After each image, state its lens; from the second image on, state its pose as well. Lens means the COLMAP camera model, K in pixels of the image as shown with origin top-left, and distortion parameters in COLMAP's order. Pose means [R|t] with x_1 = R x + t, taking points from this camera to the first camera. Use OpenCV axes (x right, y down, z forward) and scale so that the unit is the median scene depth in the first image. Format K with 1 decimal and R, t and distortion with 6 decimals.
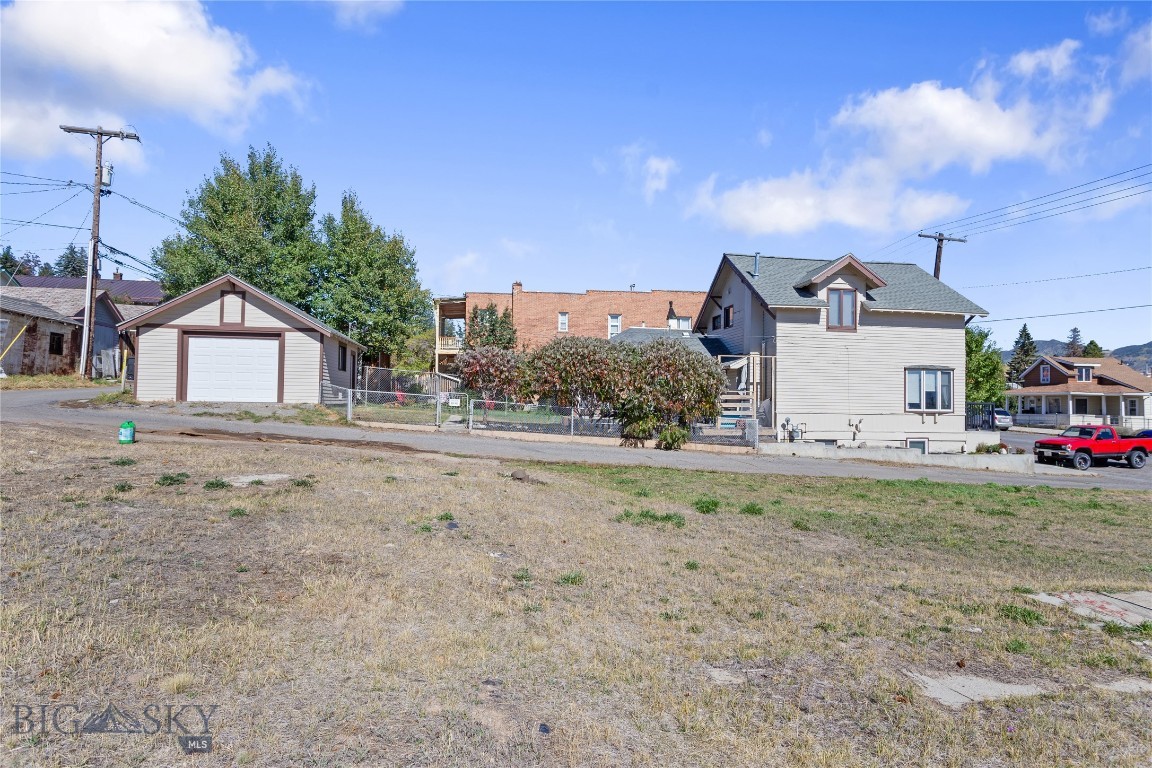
lens RADIAL K [[637.2, 0, 578.0], [0, 637.2, 355.4], [0, 0, 1]] dist [0.002630, -0.001099]
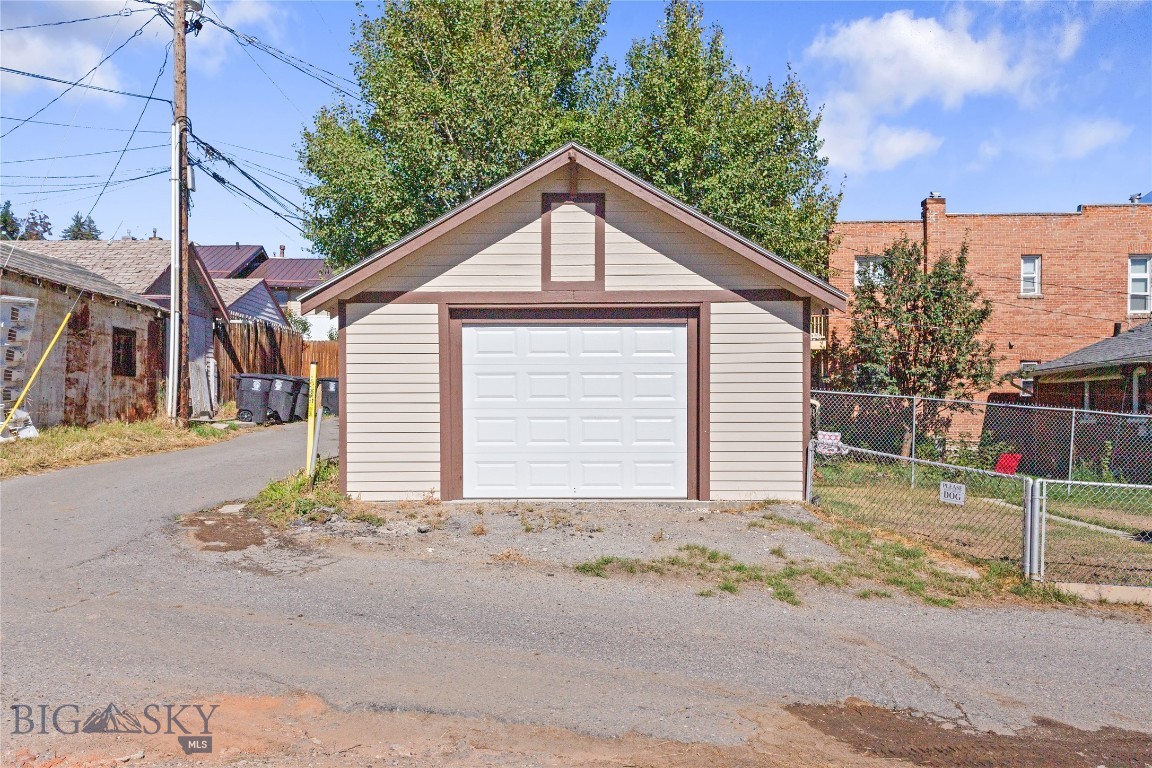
lens RADIAL K [[964.9, 0, 576.0], [0, 964.9, 384.0], [0, 0, 1]] dist [0.003787, 0.009145]
pose [[0.979940, -0.020785, -0.198205, -0.347184], [0.028131, 0.999015, 0.034319, -0.009707], [0.197297, -0.039206, 0.979560, 0.368667]]
